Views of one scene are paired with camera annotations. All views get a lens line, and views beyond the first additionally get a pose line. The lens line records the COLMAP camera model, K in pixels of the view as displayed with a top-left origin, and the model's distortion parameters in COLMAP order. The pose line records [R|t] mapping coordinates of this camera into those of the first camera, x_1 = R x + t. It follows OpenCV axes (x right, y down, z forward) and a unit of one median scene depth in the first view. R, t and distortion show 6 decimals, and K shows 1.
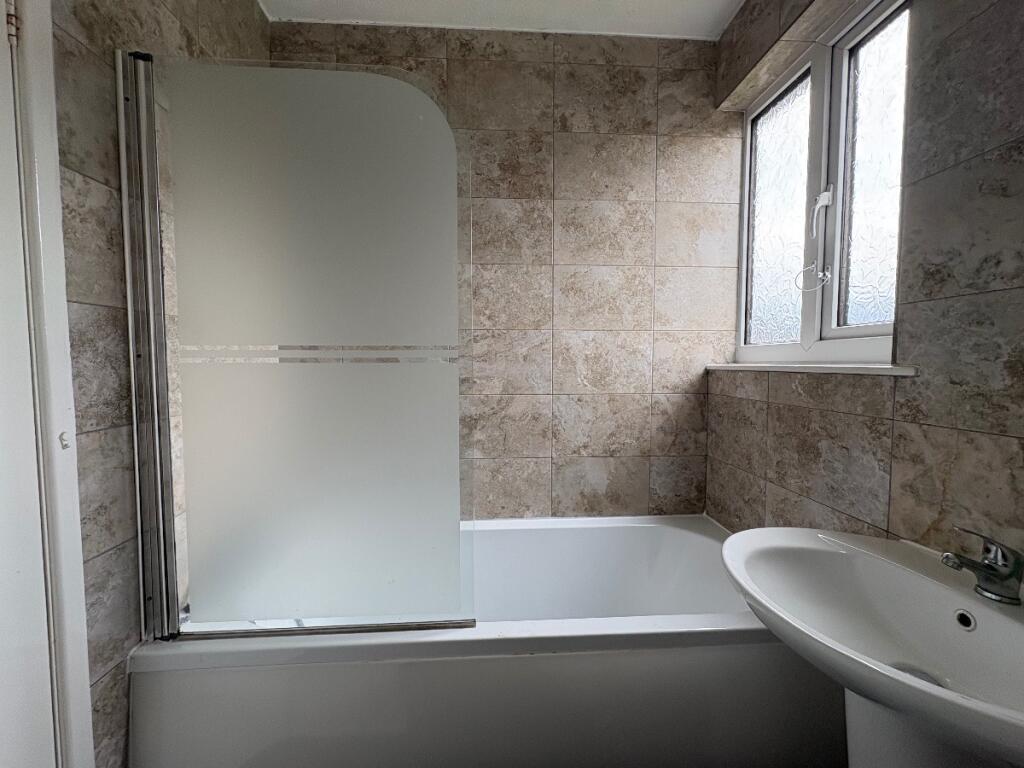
lens RADIAL K [[406.1, 0, 510.8], [0, 406.1, 383.6], [0, 0, 1]] dist [-0.000848, 0.000325]
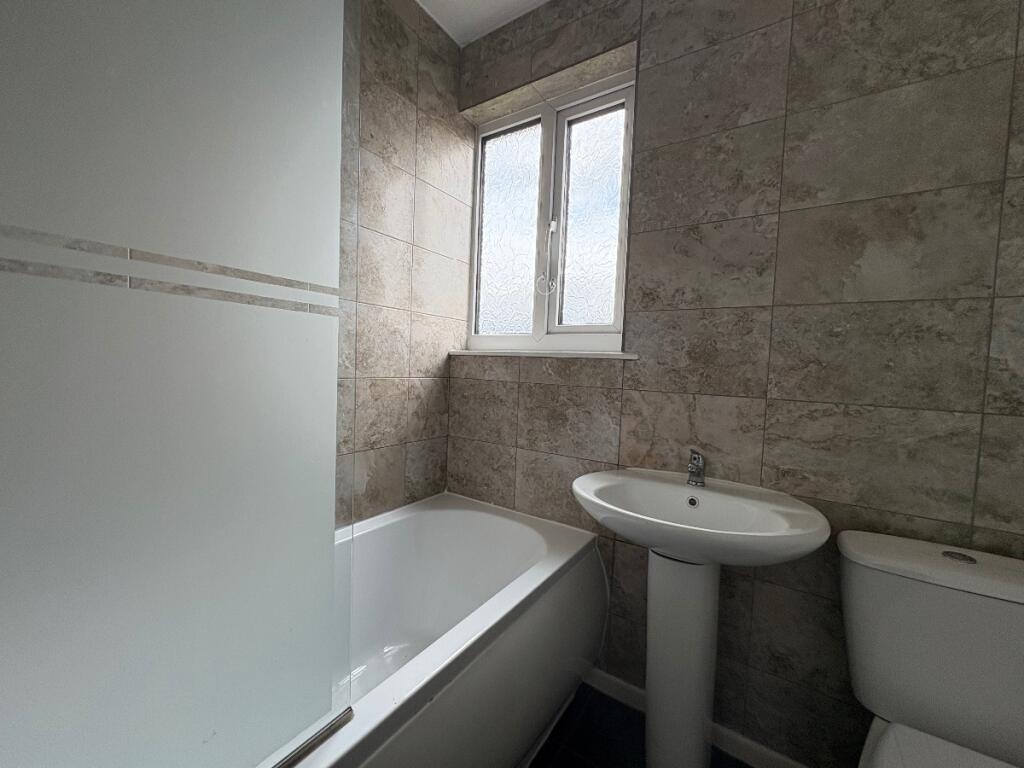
lens RADIAL K [[406.1, 0, 510.8], [0, 406.1, 383.6], [0, 0, 1]] dist [-0.000848, 0.000325]
pose [[0.602459, -0.011960, 0.798060, -0.306177], [0.001034, 0.999899, 0.014204, 0.029437], [-0.798149, -0.007732, 0.602410, 0.266467]]
